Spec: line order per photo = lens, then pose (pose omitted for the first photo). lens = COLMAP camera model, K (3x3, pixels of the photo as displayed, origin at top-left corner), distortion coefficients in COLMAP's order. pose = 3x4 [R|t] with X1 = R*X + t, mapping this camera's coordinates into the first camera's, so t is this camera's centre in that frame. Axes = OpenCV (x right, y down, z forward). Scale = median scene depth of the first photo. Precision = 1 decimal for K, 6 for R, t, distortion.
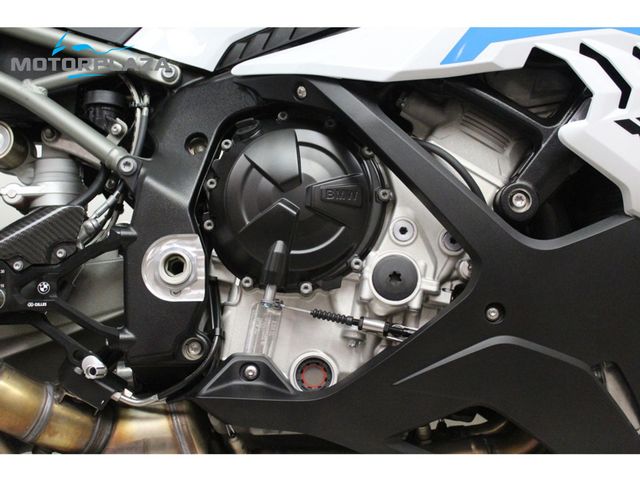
lens RADIAL K [[846.9, 0, 320.0], [0, 846.9, 240.0], [0, 0, 1]] dist [-0.046253, -0.050467]
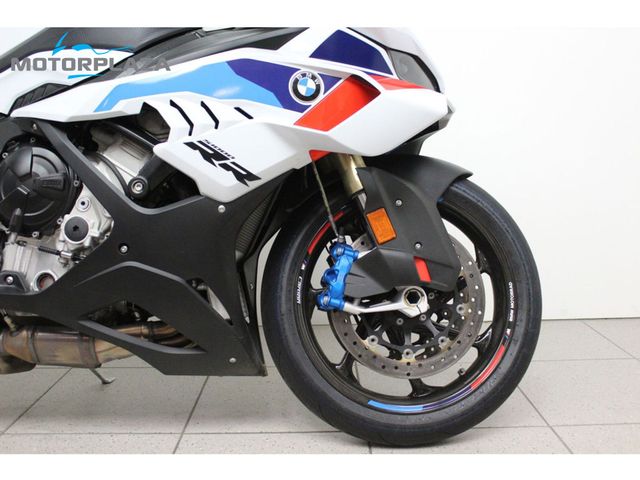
lens RADIAL K [[634.8, 0, 320.0], [0, 634.8, 240.0], [0, 0, 1]] dist [-0.100723, 0.031000]
pose [[0.999435, 0.014062, -0.030538, 0.635690], [-0.013230, 0.999540, 0.027283, 0.023710], [0.030908, -0.026864, 0.999161, -0.322289]]
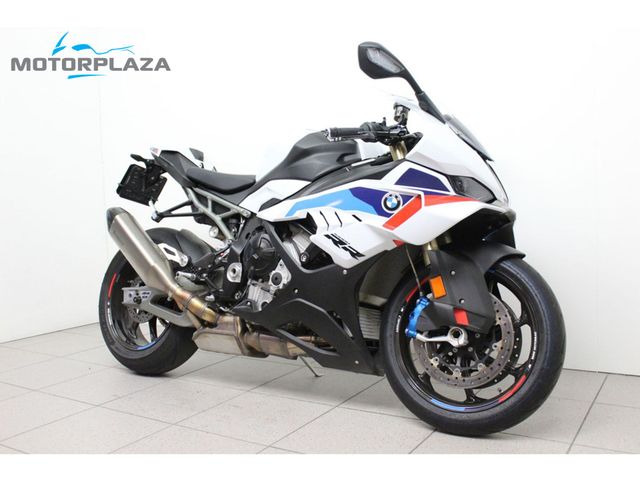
lens RADIAL K [[634.8, 0, 320.0], [0, 634.8, 240.0], [0, 0, 1]] dist [-0.100723, 0.031000]
pose [[0.827170, 0.032872, -0.560989, 1.597463], [-0.056819, 0.998064, -0.025296, -0.054279], [0.559071, 0.052799, 0.827437, -0.976460]]
